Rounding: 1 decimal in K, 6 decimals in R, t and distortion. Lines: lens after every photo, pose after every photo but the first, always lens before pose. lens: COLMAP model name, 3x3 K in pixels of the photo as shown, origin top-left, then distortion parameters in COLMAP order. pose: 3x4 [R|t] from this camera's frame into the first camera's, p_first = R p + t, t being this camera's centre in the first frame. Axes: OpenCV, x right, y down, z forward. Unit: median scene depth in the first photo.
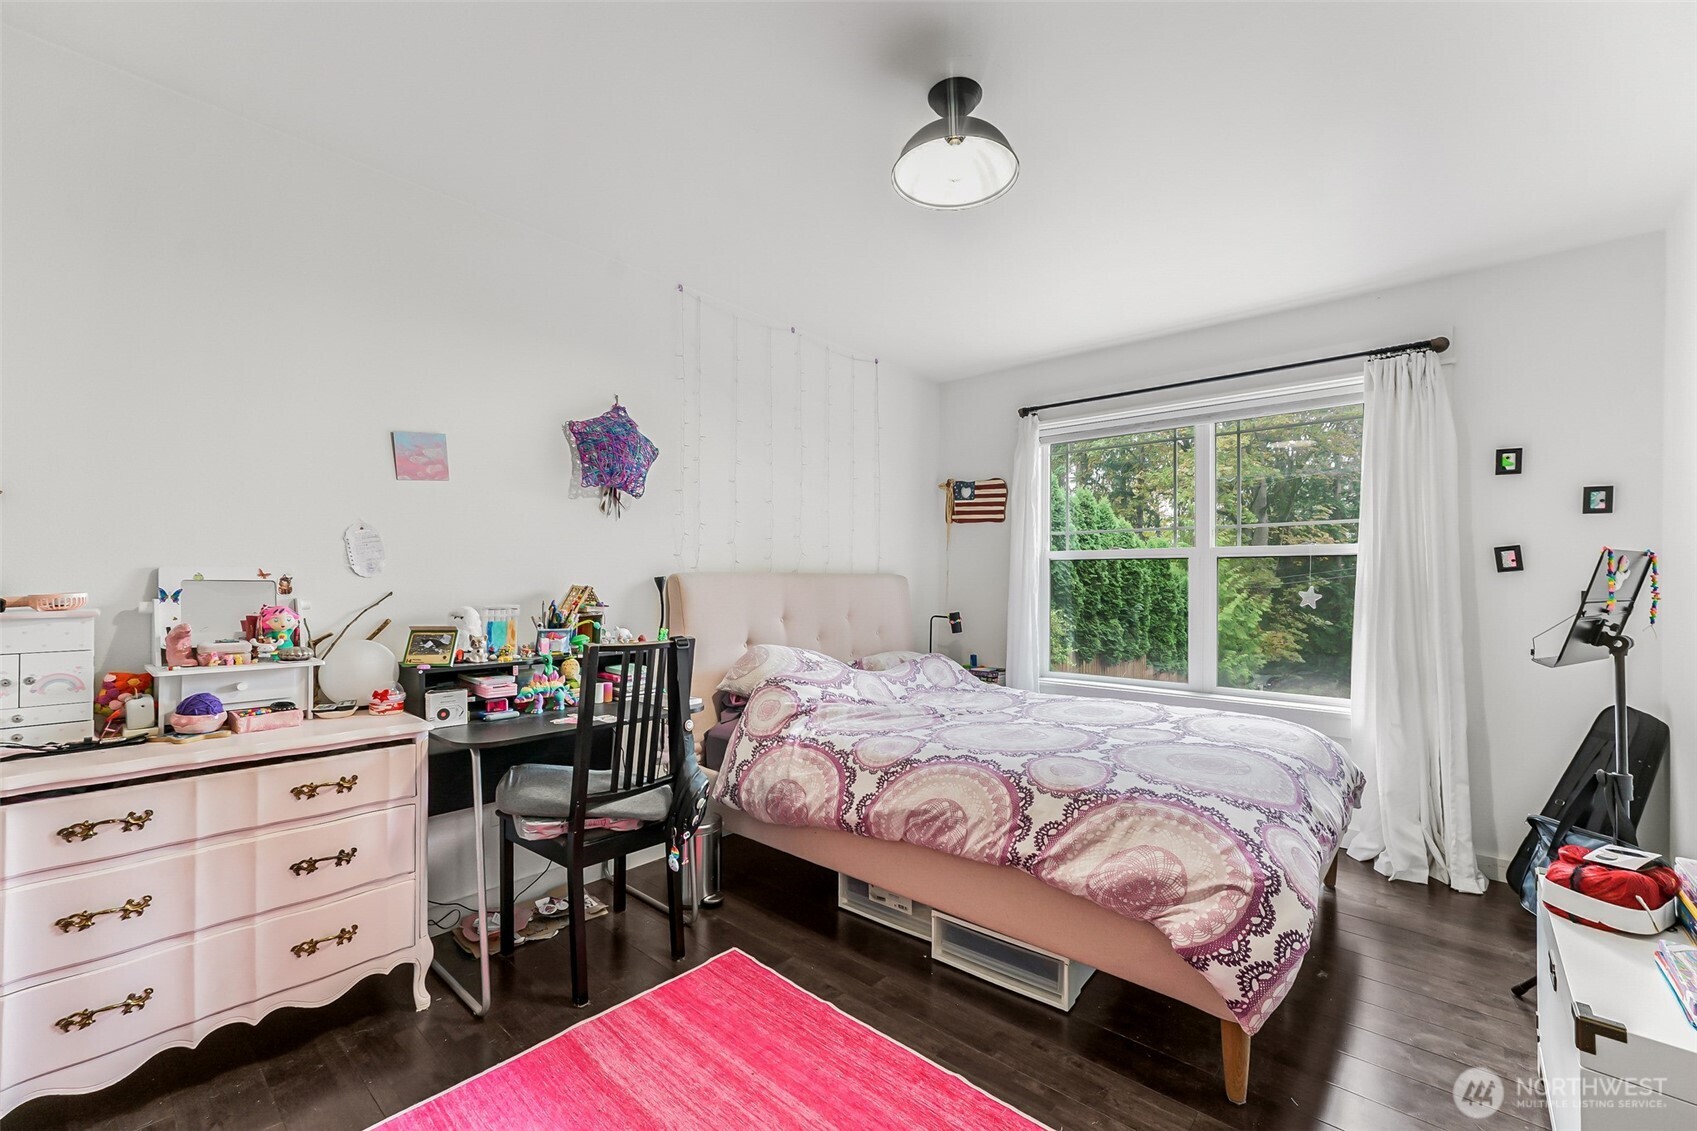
lens RADIAL K [[689.5, 0, 854.7], [0, 689.5, 579.0], [0, 0, 1]] dist [-0.003206, 0.001194]
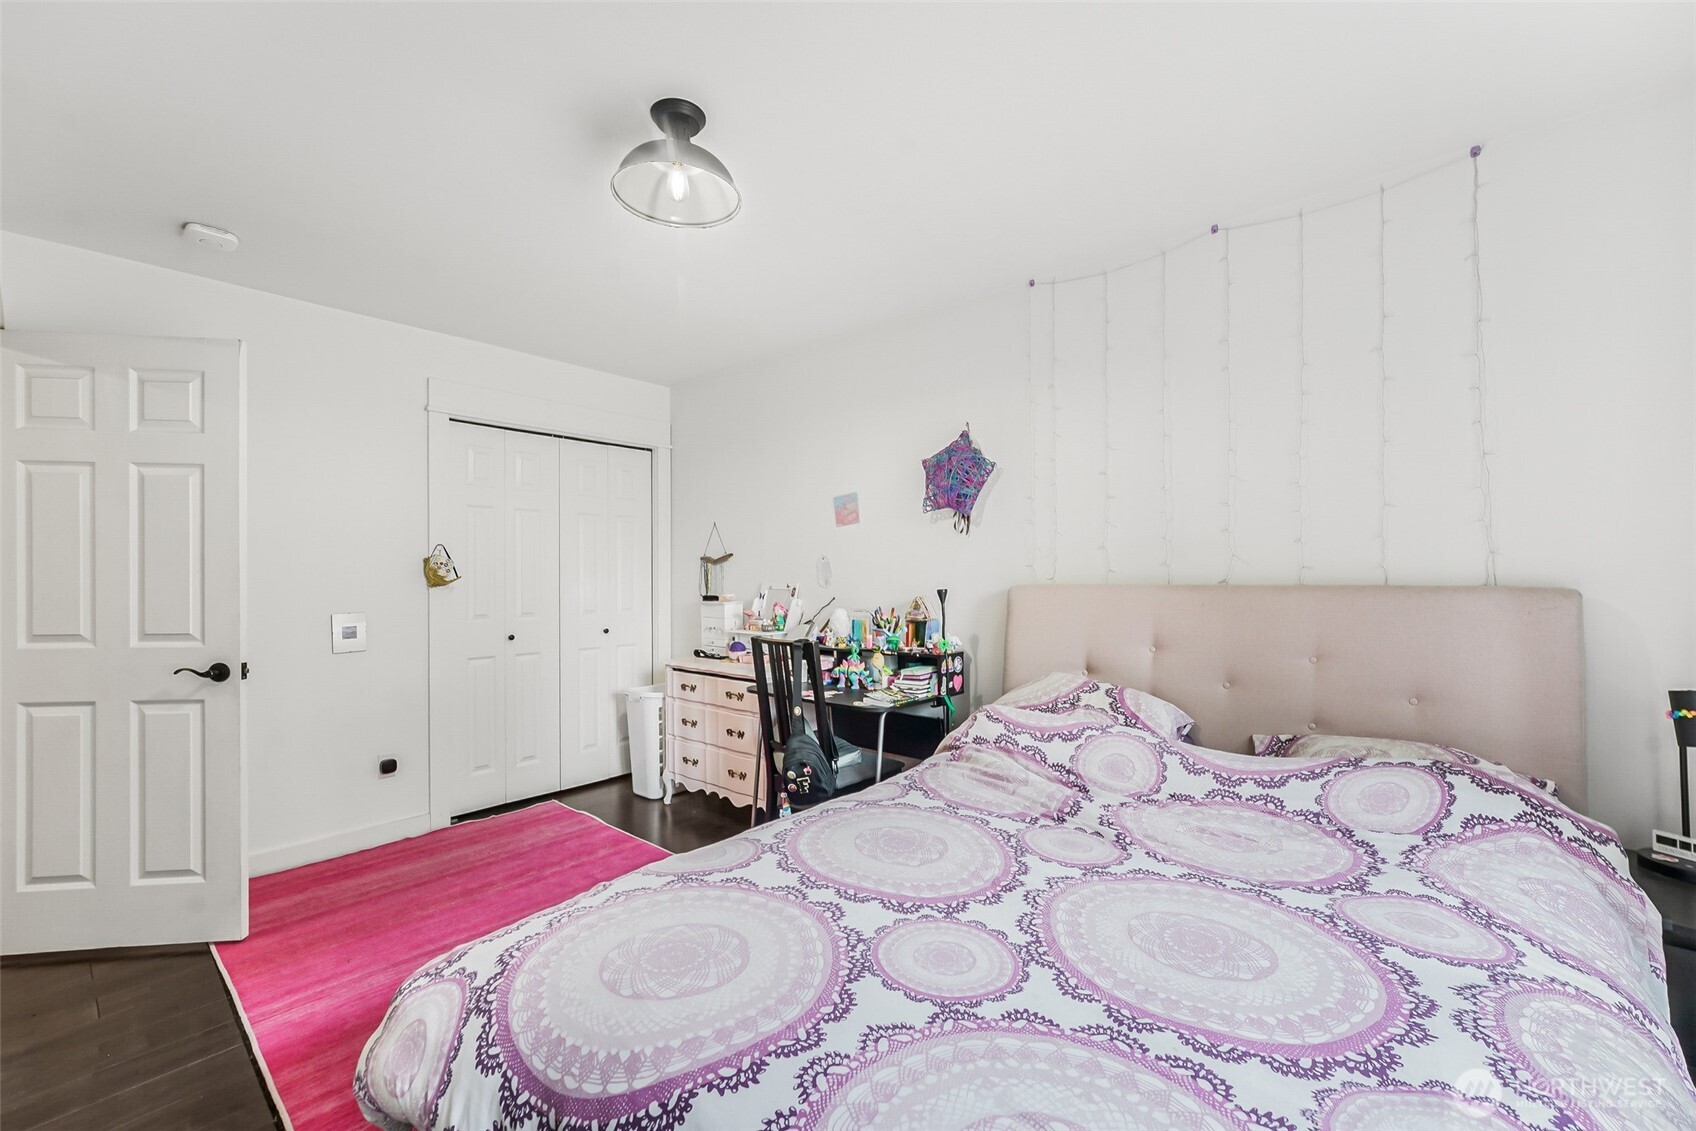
lens RADIAL K [[689.1, 0, 854.5], [0, 689.1, 567.1], [0, 0, 1]] dist [-0.003206, 0.001194]
pose [[0.018823, -0.012360, -0.999746, 0.918340], [0.008557, 0.999889, -0.012201, -0.029838], [0.999786, -0.008326, 0.018926, 0.983609]]
